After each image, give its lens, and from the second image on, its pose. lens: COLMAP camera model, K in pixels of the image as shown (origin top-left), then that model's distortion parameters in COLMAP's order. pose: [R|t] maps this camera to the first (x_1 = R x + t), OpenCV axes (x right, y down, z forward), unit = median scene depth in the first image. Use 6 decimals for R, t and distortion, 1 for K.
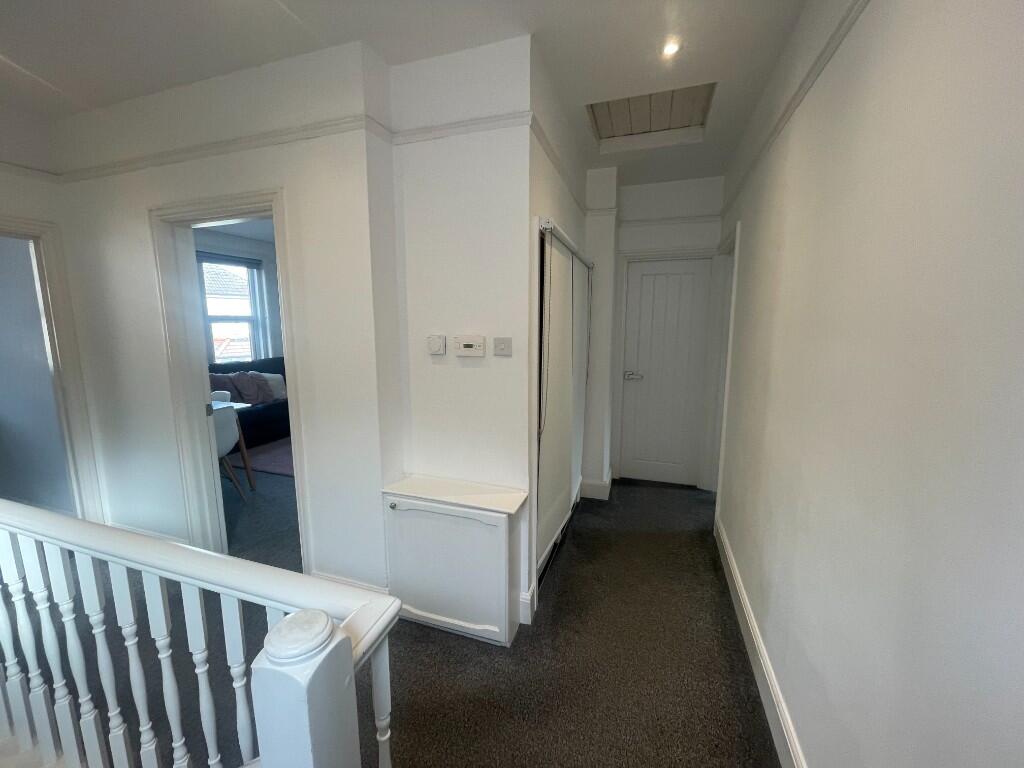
lens RADIAL K [[408.3, 0, 509.1], [0, 408.3, 384.3], [0, 0, 1]] dist [-0.008403, -0.000528]
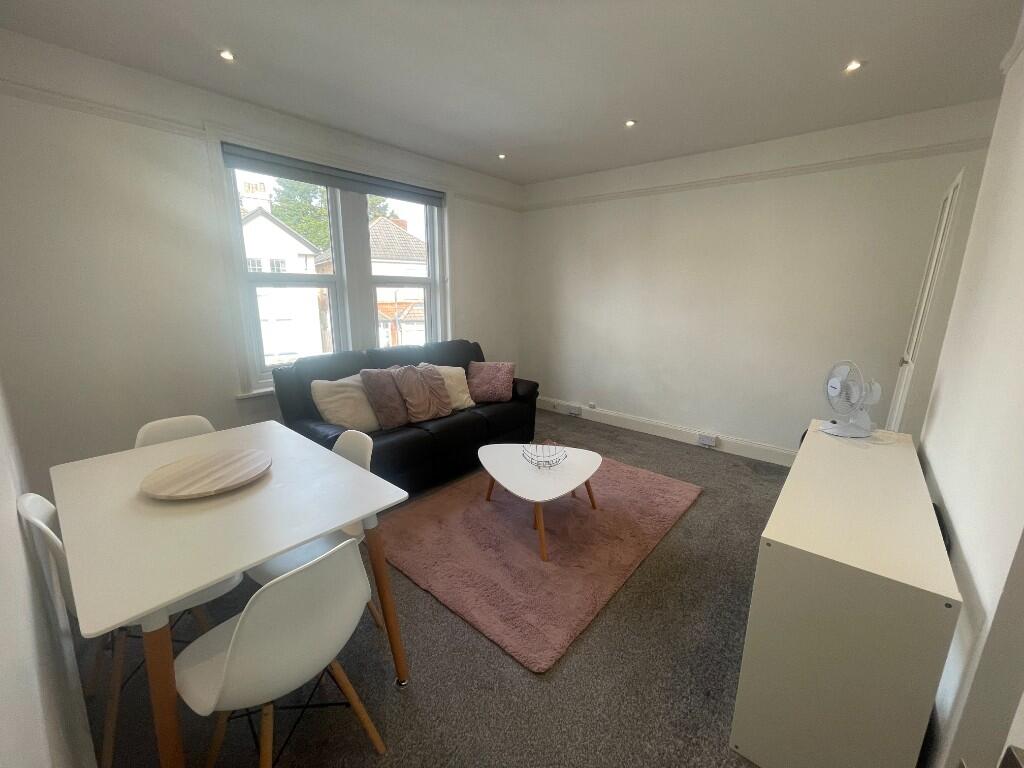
lens RADIAL K [[408.3, 0, 509.1], [0, 408.3, 384.3], [0, 0, 1]] dist [-0.008403, -0.000528]
pose [[0.933282, 0.087877, -0.348227, -0.777913], [-0.063900, 0.994762, 0.079777, -0.166875], [0.353414, -0.052203, 0.934009, 1.237355]]
